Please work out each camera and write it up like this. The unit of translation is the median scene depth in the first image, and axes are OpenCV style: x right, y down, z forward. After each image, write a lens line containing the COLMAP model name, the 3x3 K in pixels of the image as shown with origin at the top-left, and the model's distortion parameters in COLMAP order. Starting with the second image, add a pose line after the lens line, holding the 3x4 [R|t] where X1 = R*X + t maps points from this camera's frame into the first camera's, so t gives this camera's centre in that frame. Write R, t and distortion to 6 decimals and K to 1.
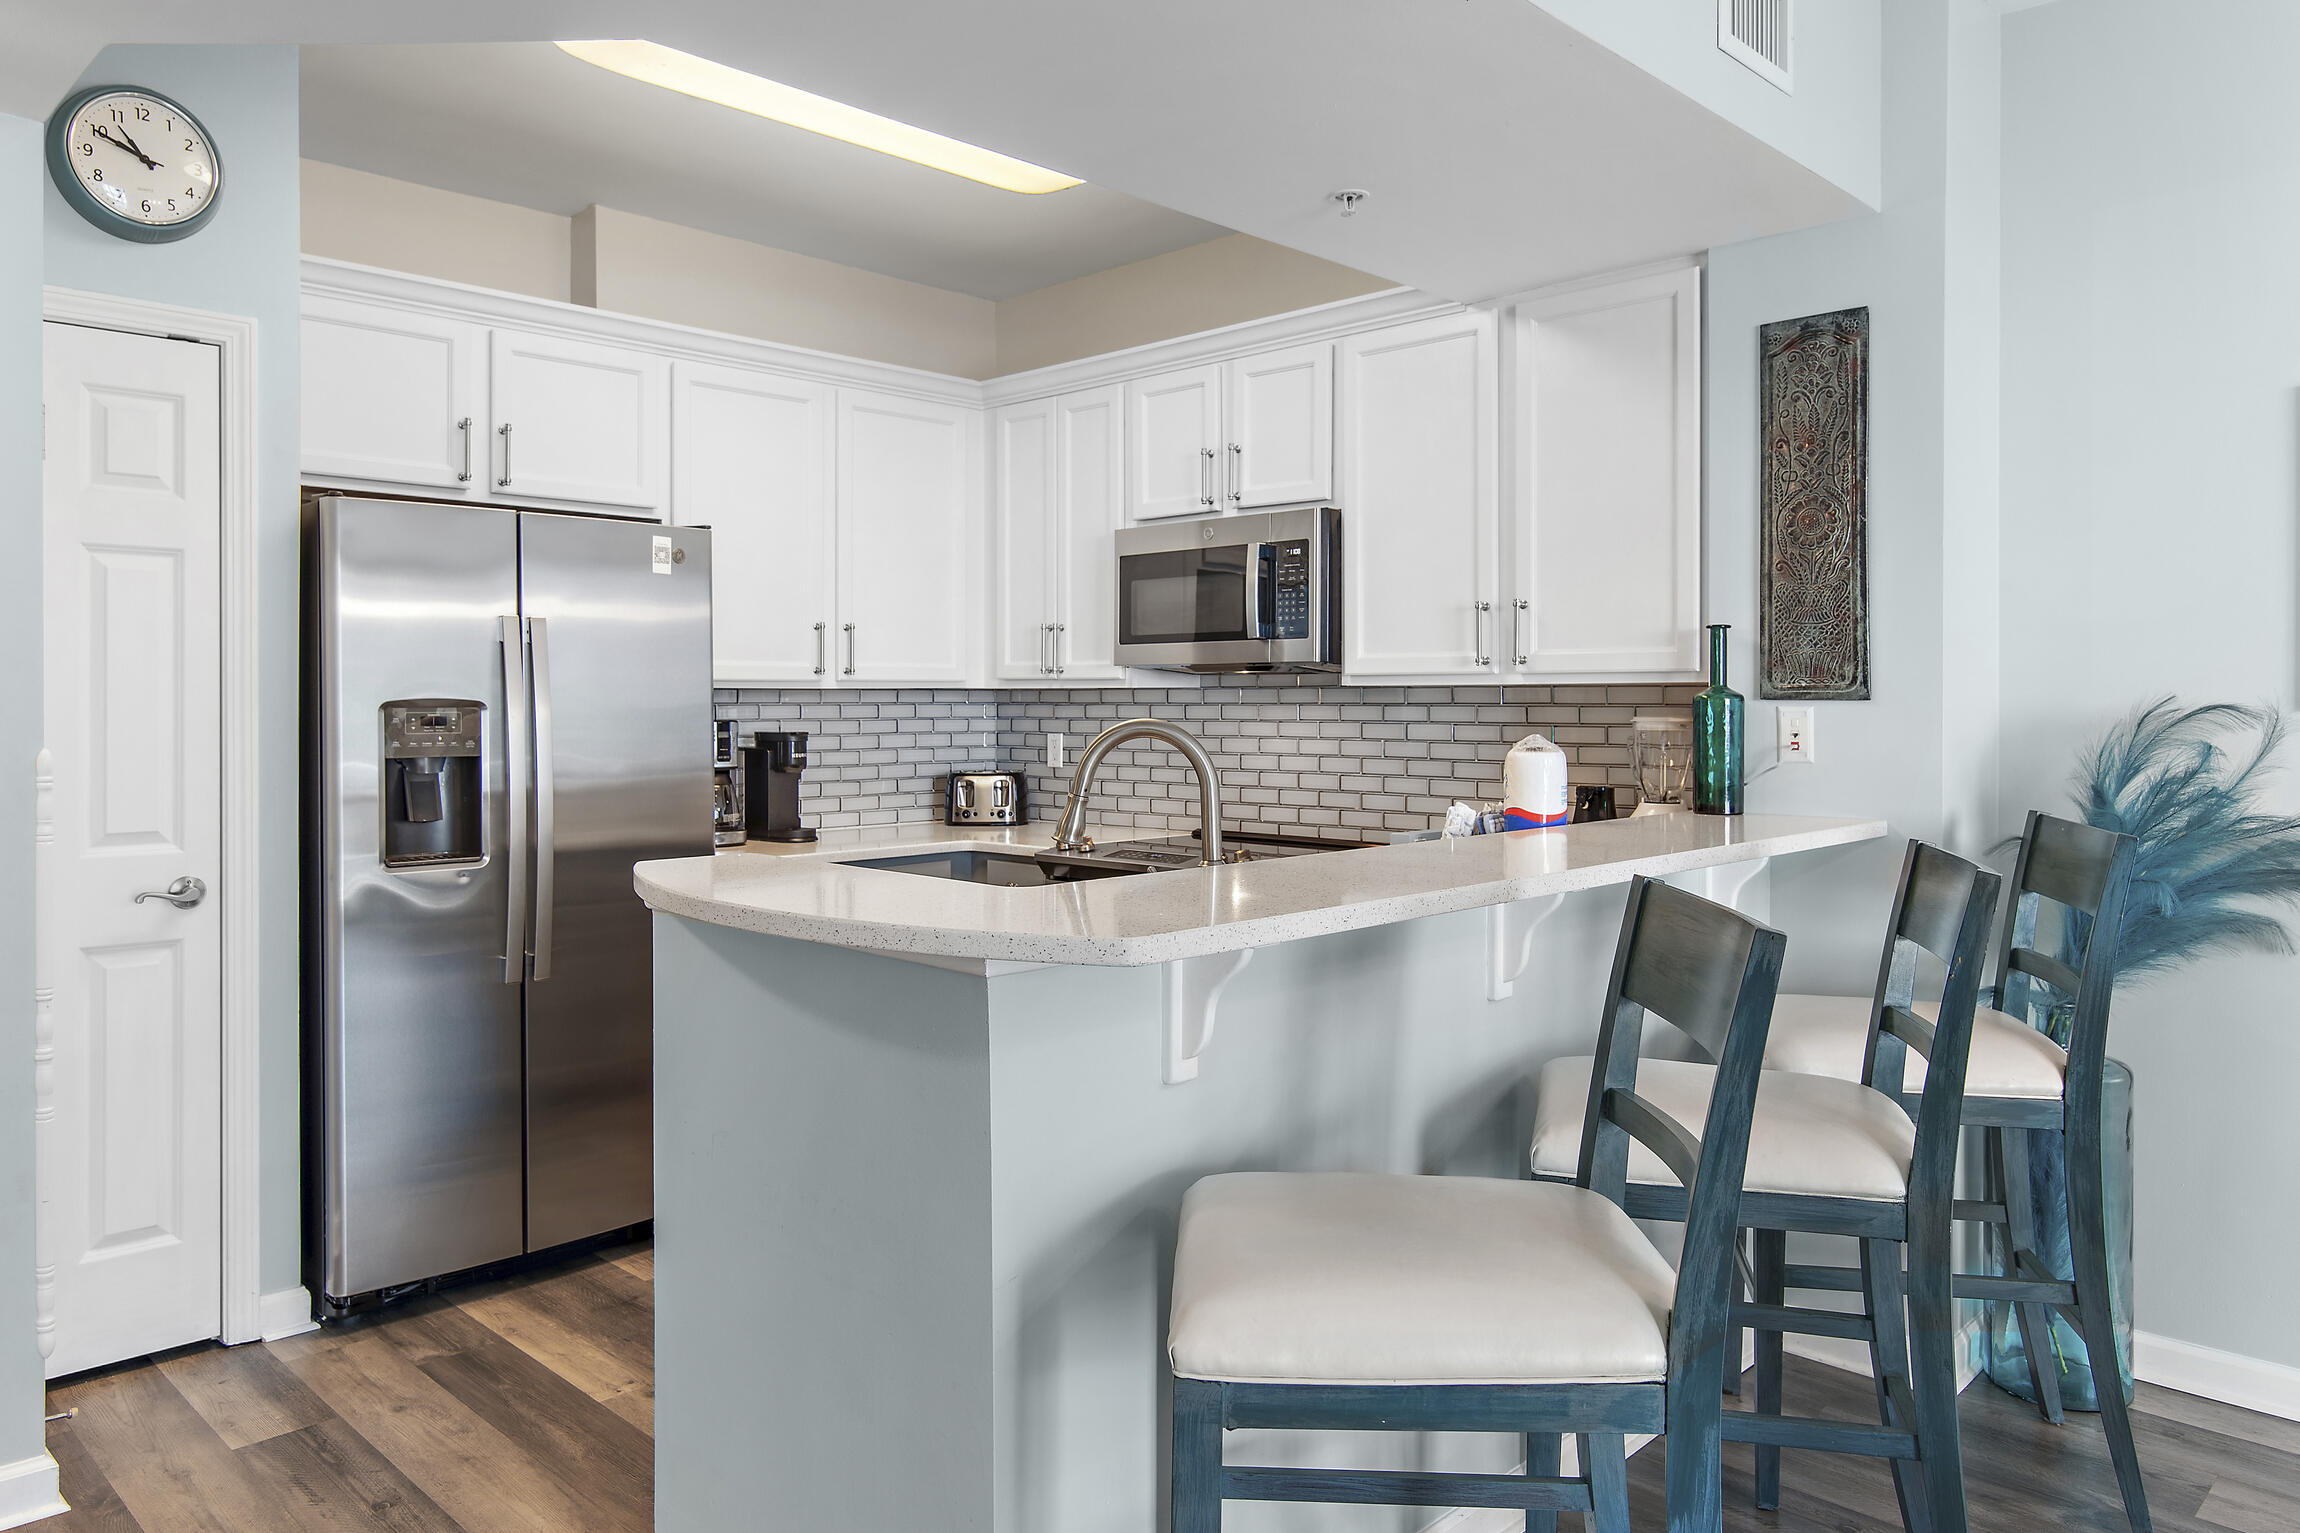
lens RADIAL K [[1553.9, 0, 1156.8], [0, 1553.9, 694.2], [0, 0, 1]] dist [-0.003987, -0.003184]
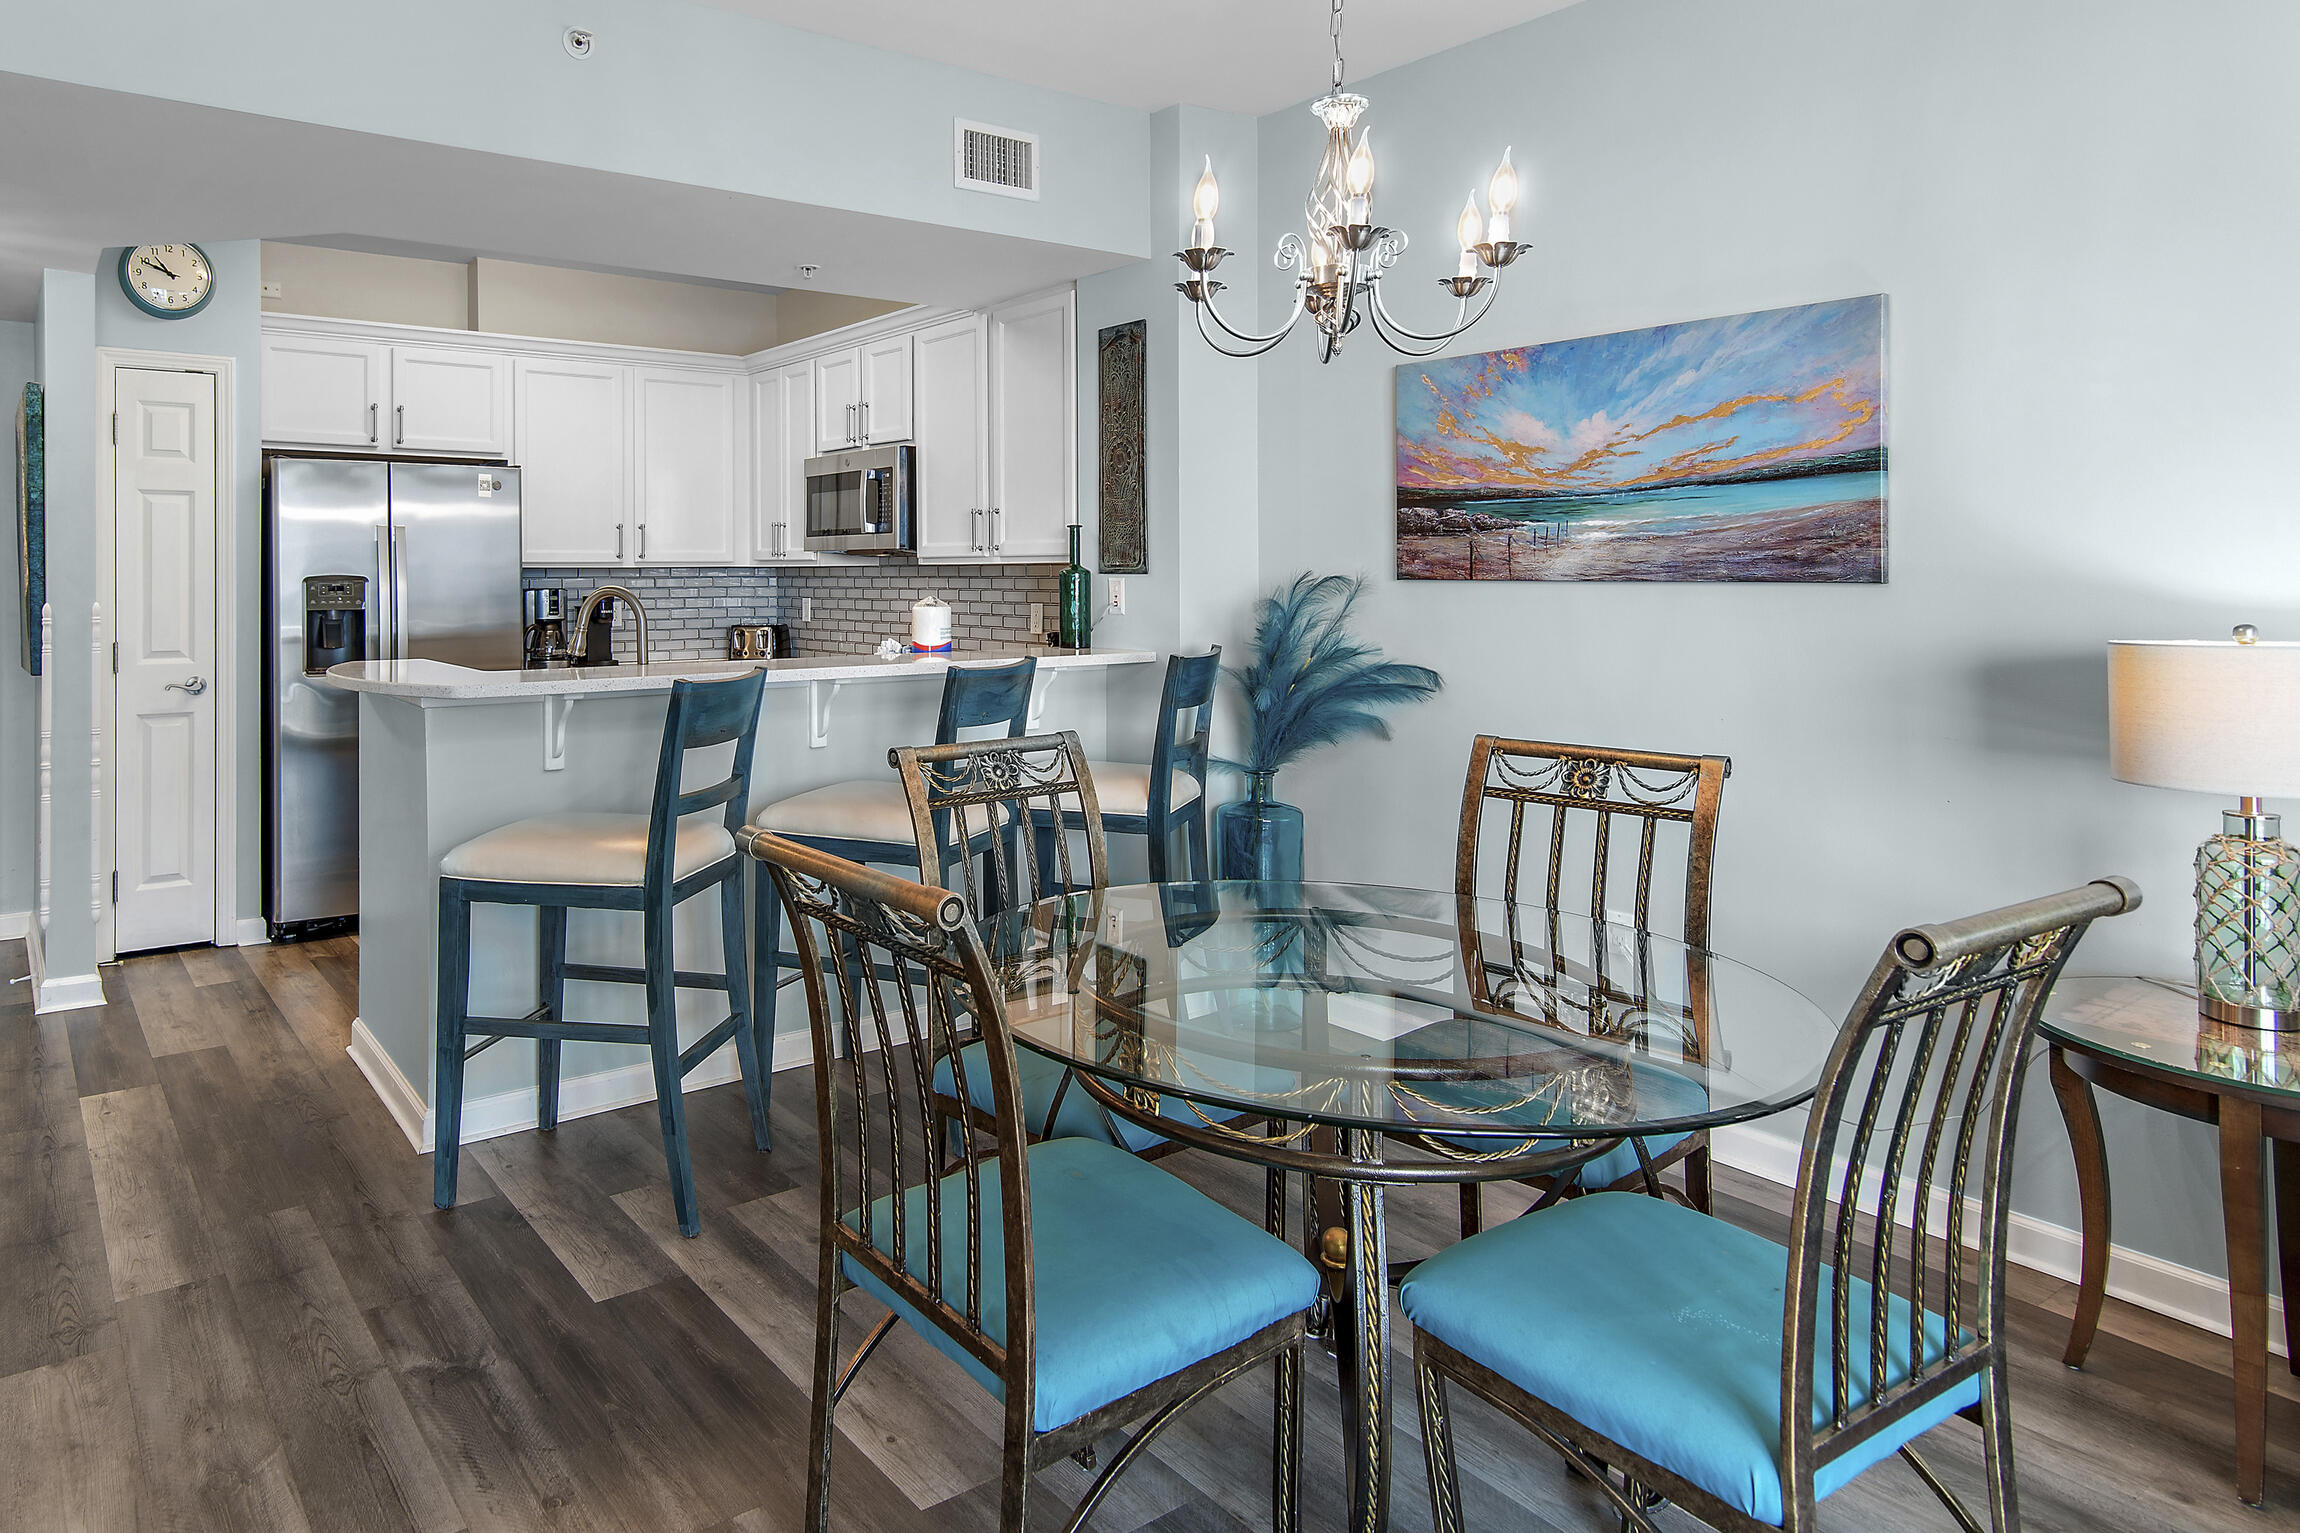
lens RADIAL K [[1569.6, 0, 1085.3], [0, 1569.6, 556.3], [0, 0, 1]] dist [0.010768, 0.005153]
pose [[0.979498, -0.004709, -0.201400, 0.684369], [0.003502, 0.999974, -0.006345, -0.004010], [0.201425, 0.005510, 0.979489, -0.520240]]
